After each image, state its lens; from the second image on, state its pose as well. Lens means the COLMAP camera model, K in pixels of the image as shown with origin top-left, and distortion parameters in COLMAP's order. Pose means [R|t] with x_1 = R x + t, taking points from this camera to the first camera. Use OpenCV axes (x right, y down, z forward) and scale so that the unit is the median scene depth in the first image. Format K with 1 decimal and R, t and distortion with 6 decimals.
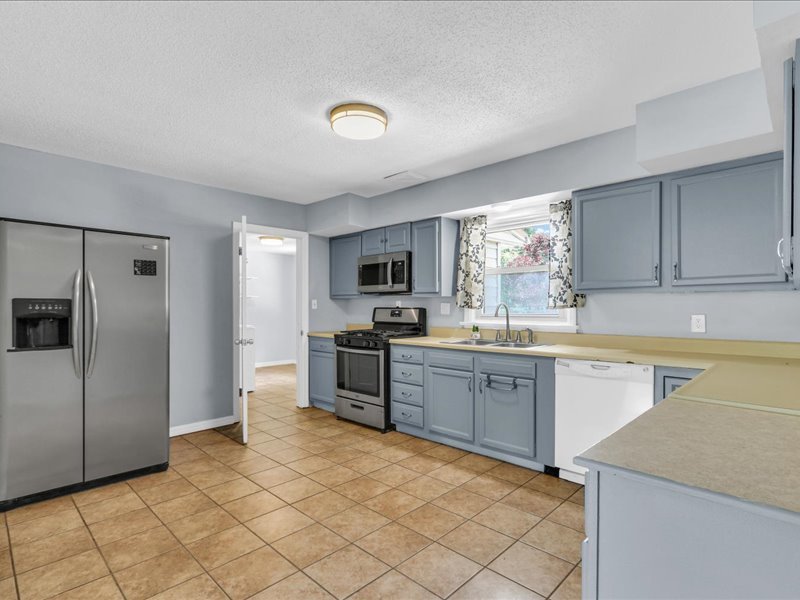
lens RADIAL K [[425.7, 0, 404.2], [0, 425.7, 307.5], [0, 0, 1]] dist [-0.002852, 0.006396]
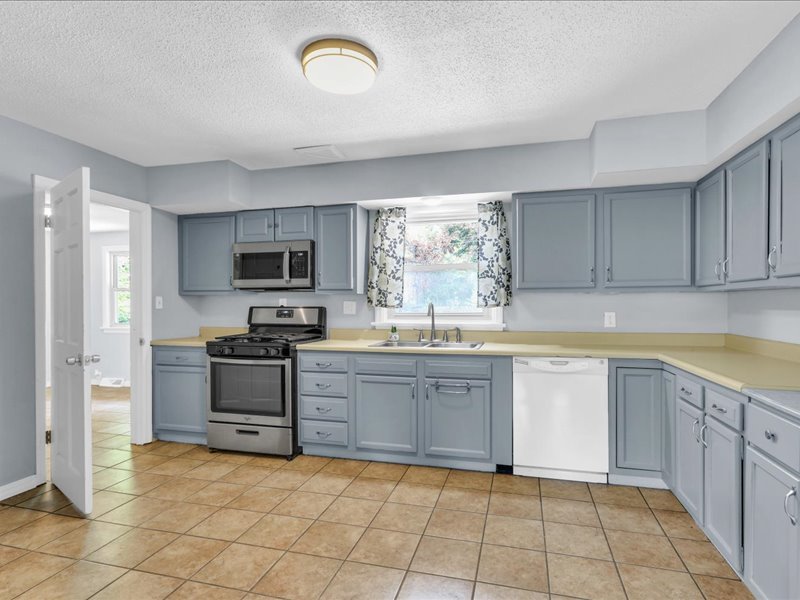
lens RADIAL K [[425.7, 0, 417.0], [0, 425.7, 304.3], [0, 0, 1]] dist [-0.002852, 0.006396]
pose [[0.870433, 0.000046, 0.492286, -0.277067], [0.002011, 0.999991, -0.003649, -0.000942], [-0.492282, 0.004166, 0.870426, 0.193765]]
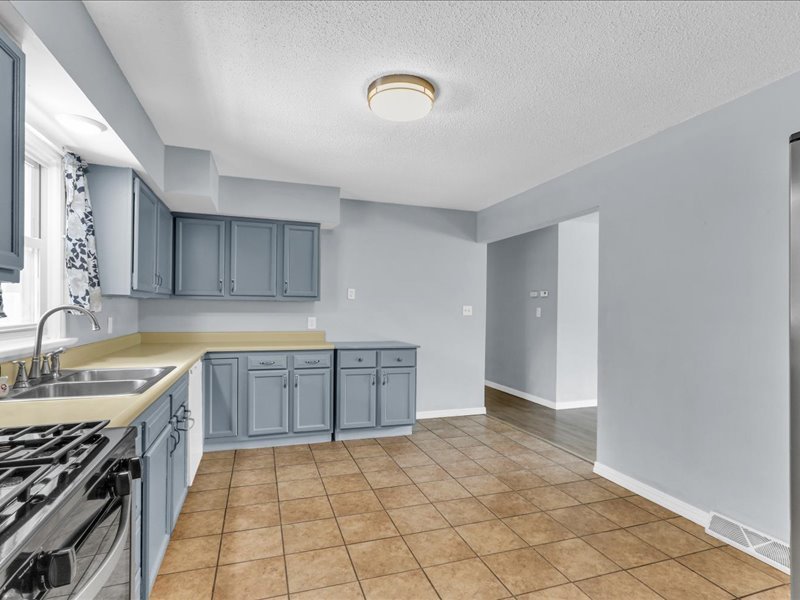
lens RADIAL K [[425.7, 0, 401.1], [0, 425.7, 301.2], [0, 0, 1]] dist [-0.002852, 0.006396]
pose [[-0.886779, 0.007729, 0.462130, -0.383487], [0.000117, 0.999864, -0.016497, -0.005560], [-0.462194, -0.014575, -0.886659, 1.327293]]
